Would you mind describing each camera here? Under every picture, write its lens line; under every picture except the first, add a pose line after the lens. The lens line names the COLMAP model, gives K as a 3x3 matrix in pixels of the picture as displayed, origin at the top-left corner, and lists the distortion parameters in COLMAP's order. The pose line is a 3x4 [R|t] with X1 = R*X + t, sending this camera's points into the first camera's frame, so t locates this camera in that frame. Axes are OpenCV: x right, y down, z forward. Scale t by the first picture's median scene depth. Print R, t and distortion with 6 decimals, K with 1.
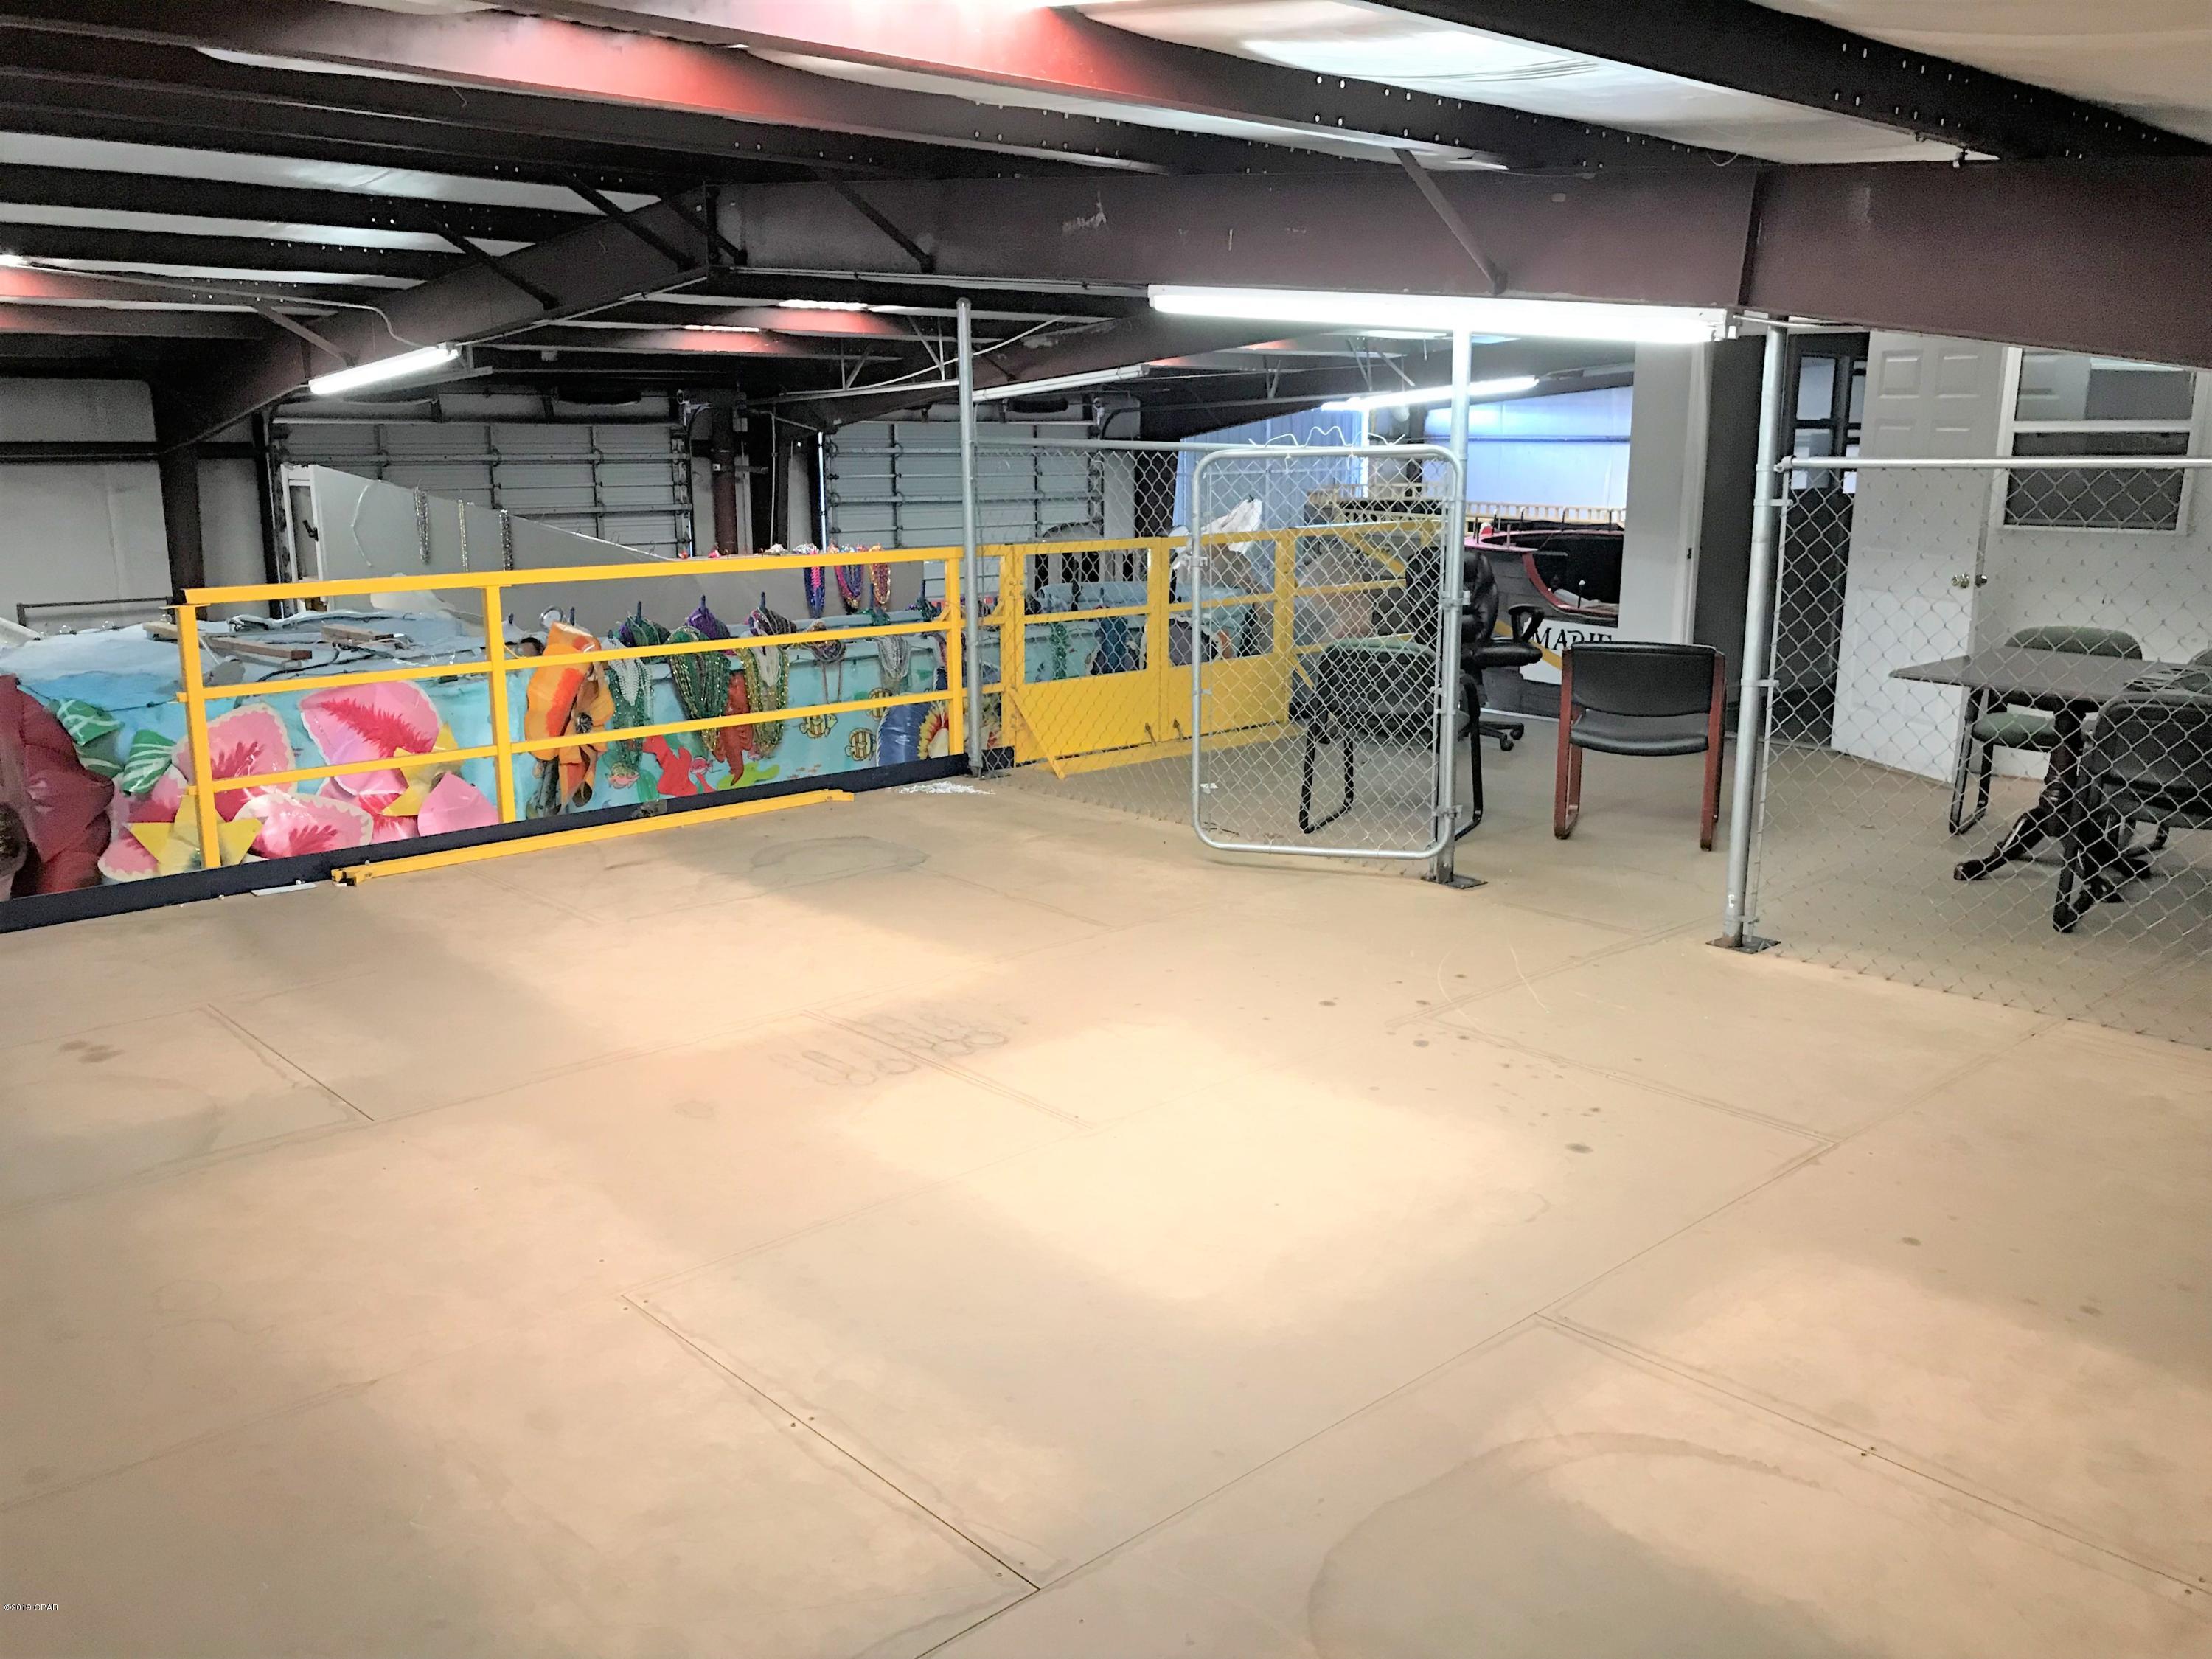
lens RADIAL K [[1805.8, 0, 1106.0], [0, 1805.8, 829.5], [0, 0, 1]] dist [0.008962, 0.010536]
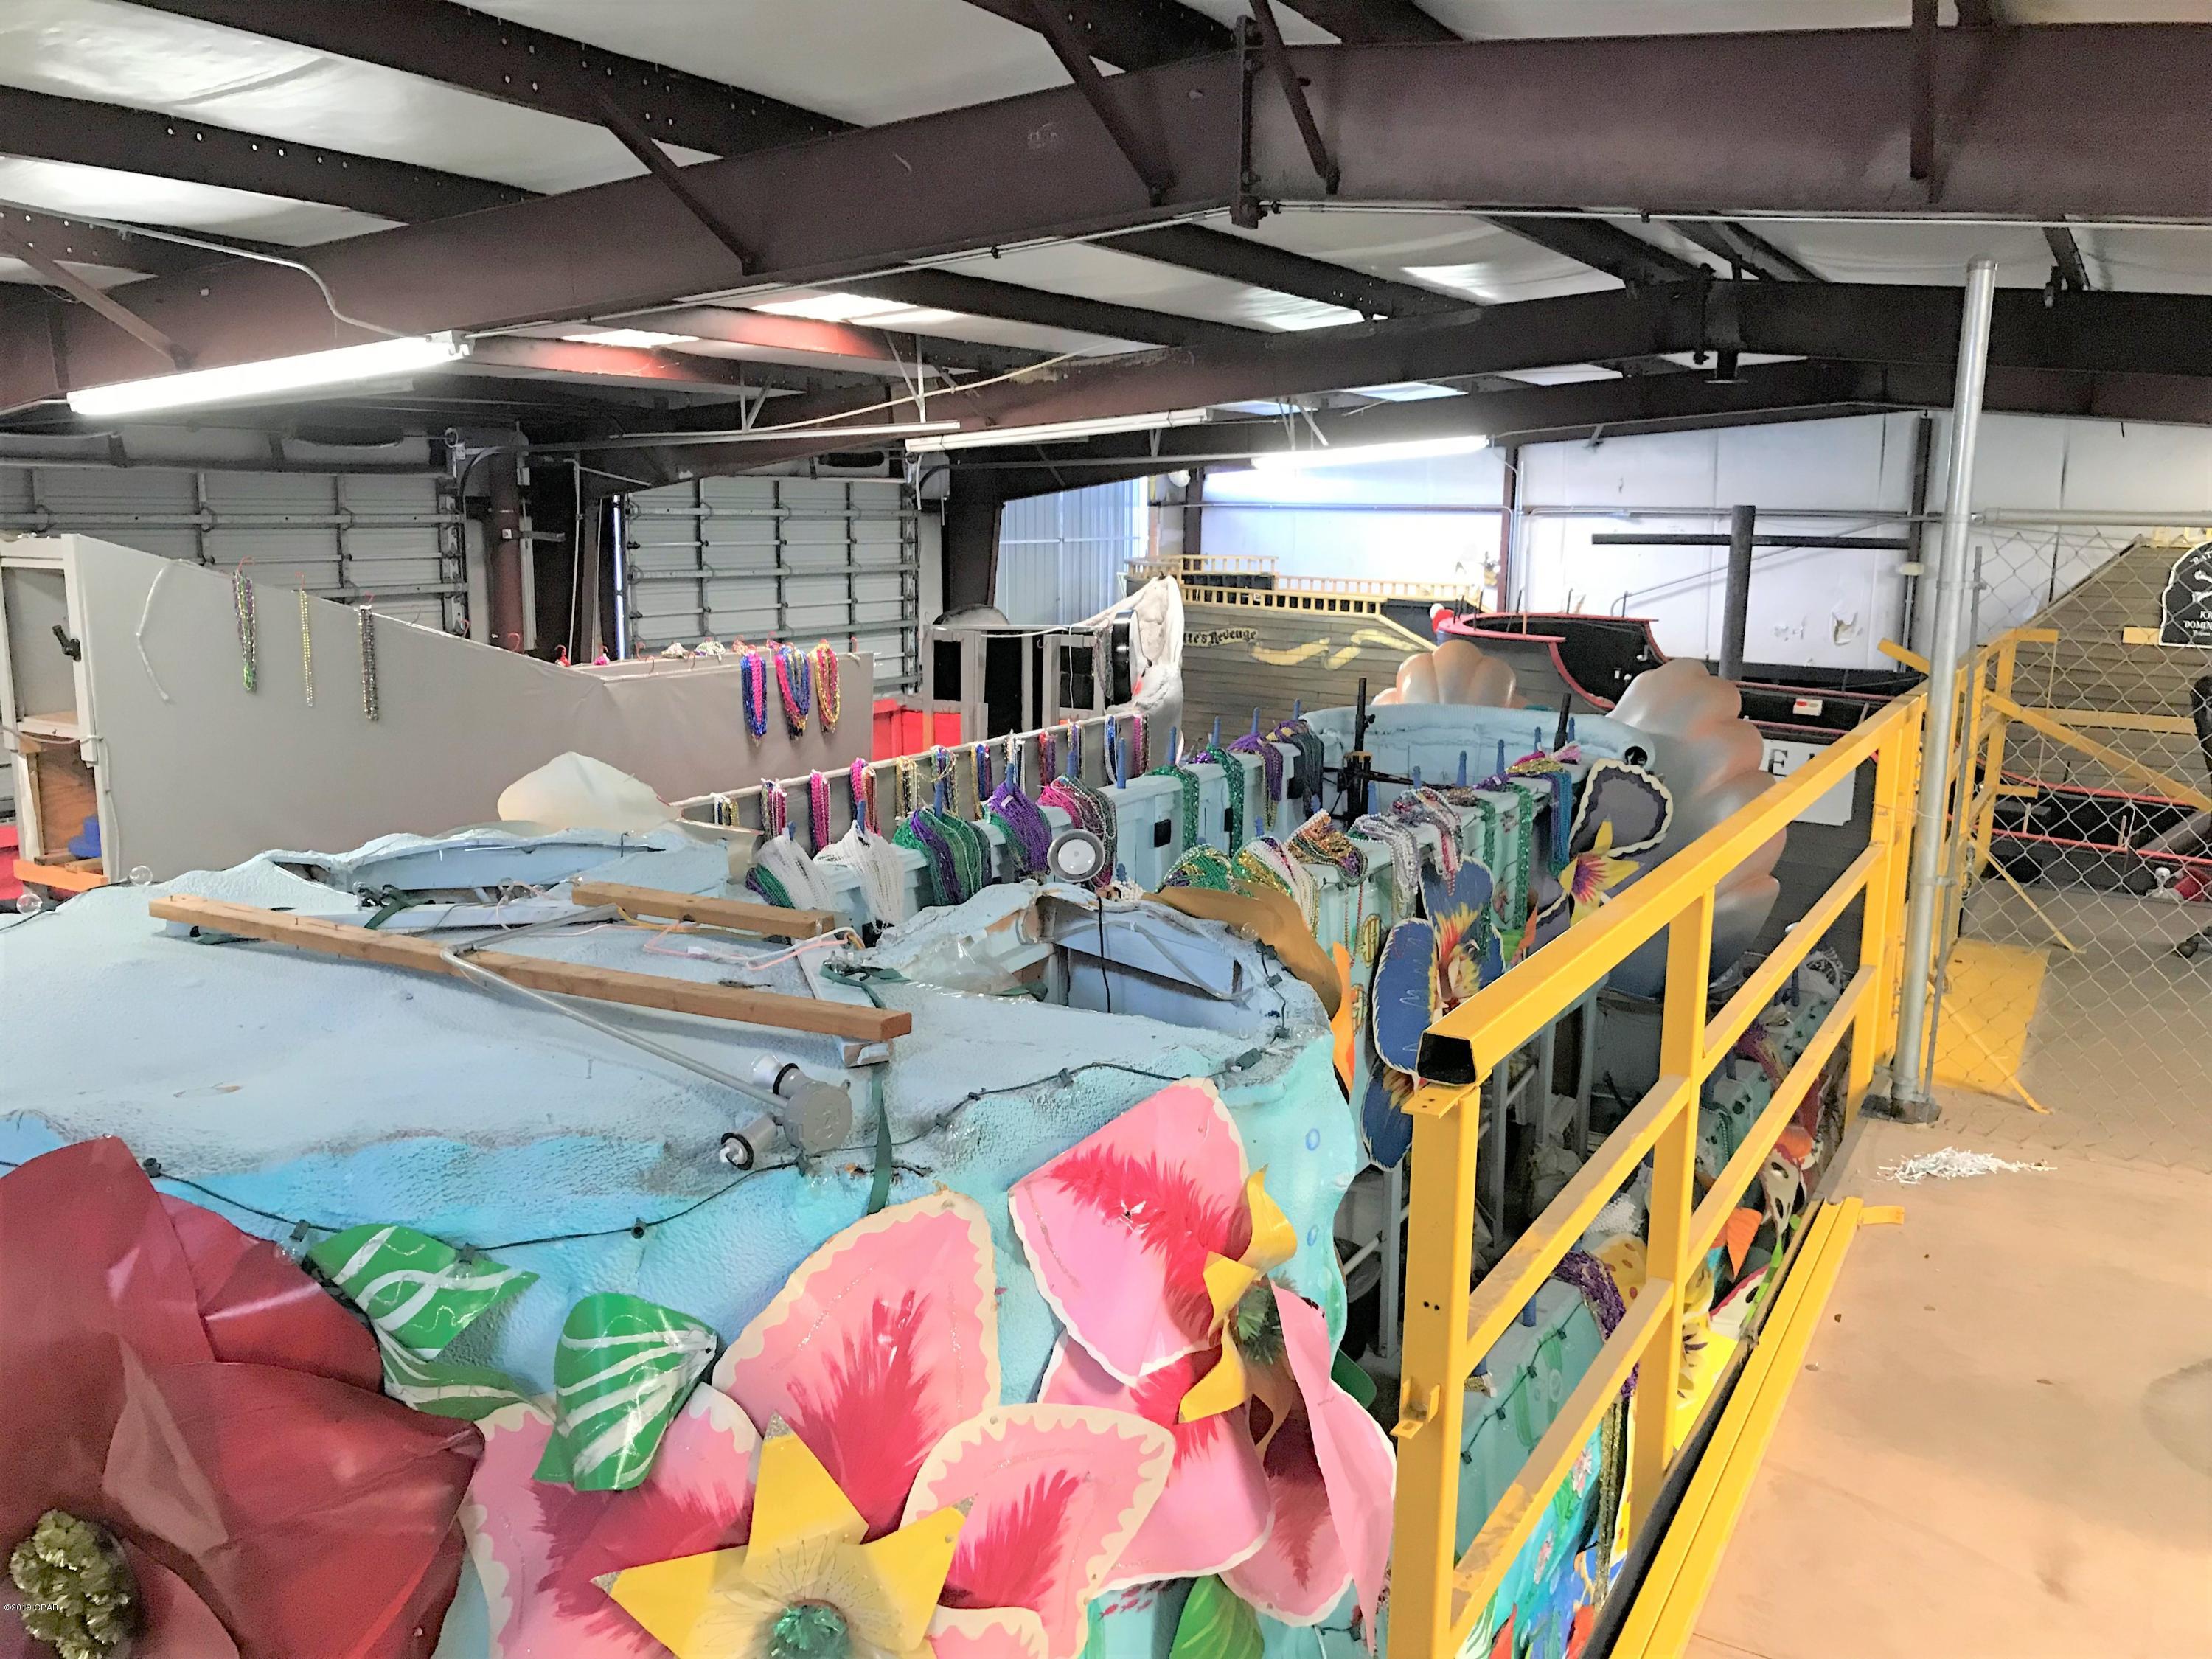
lens RADIAL K [[1805.8, 0, 1106.0], [0, 1805.8, 829.5], [0, 0, 1]] dist [0.008962, 0.010536]
pose [[0.956888, -0.042338, 0.287354, -0.204923], [0.051525, 0.998372, -0.024480, -0.051210], [-0.285850, 0.038231, 0.957512, 0.237261]]
